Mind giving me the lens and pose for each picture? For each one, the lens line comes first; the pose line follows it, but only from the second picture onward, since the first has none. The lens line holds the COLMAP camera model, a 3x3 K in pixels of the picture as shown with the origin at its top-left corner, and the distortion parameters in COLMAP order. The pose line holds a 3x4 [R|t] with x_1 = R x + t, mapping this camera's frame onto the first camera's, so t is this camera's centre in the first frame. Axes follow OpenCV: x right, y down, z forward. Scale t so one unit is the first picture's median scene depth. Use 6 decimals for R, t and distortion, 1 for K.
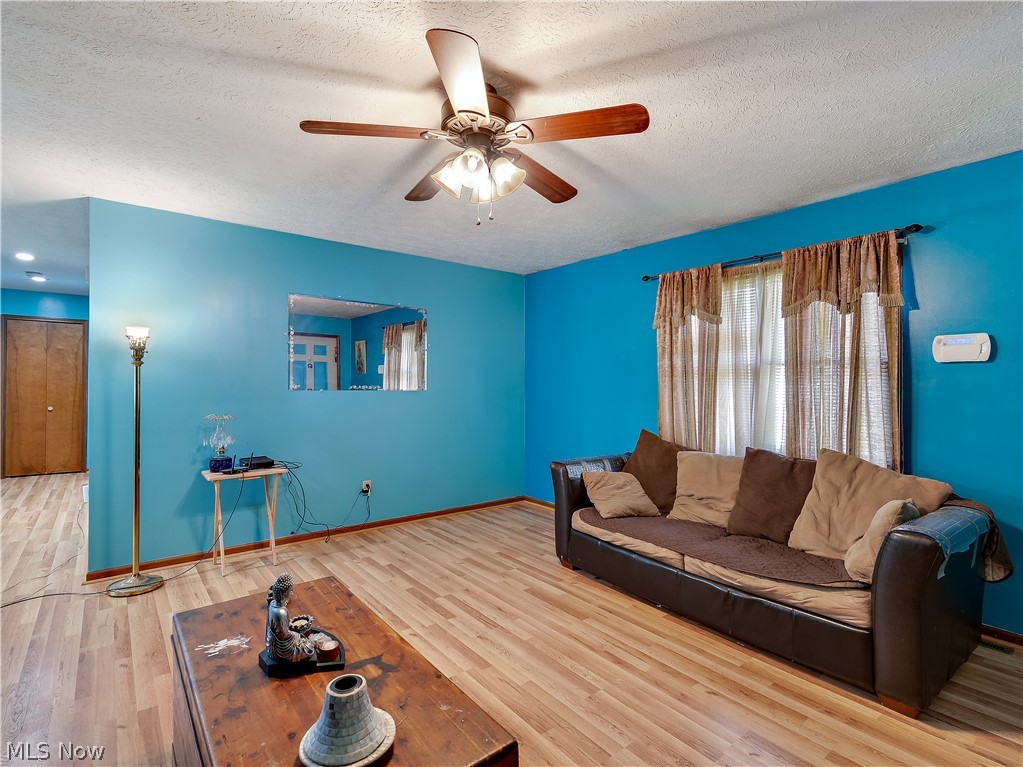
lens RADIAL K [[502.8, 0, 521.4], [0, 502.8, 393.7], [0, 0, 1]] dist [-0.001325, 0.000154]
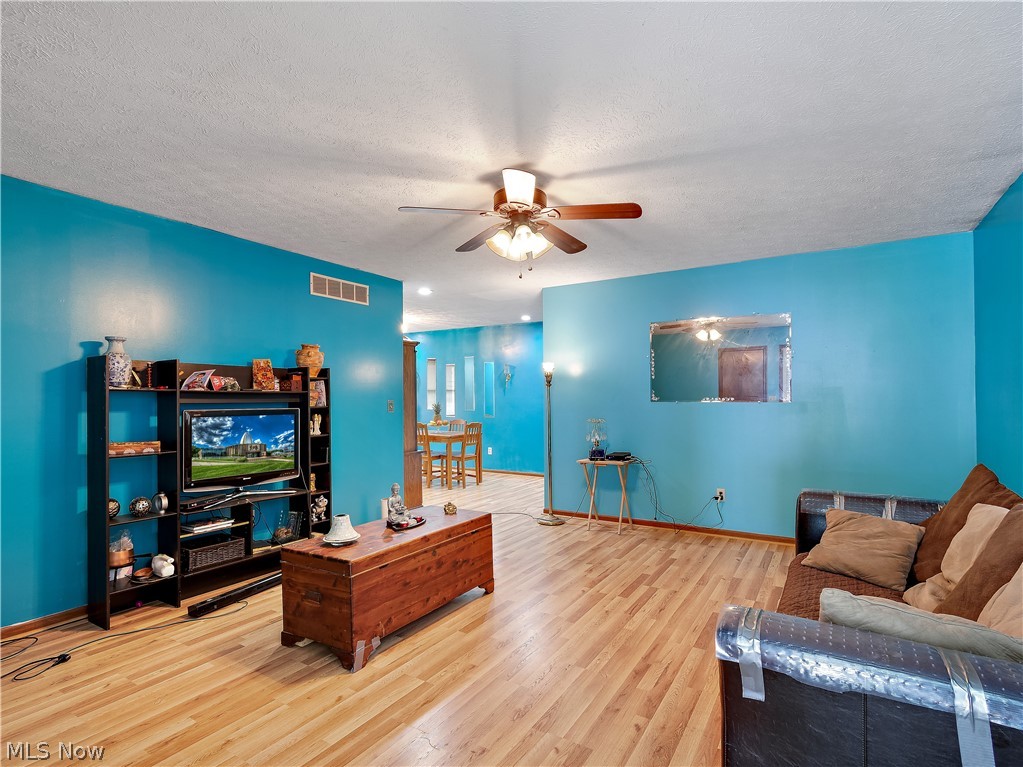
lens RADIAL K [[519.5, 0, 498.2], [0, 519.5, 382.1], [0, 0, 1]] dist [-0.019942, 0.000614]
pose [[0.316826, -0.034913, -0.947841, 0.812790], [-0.011691, 0.999103, -0.040709, -0.000466], [0.948412, 0.023979, 0.316133, 0.292144]]
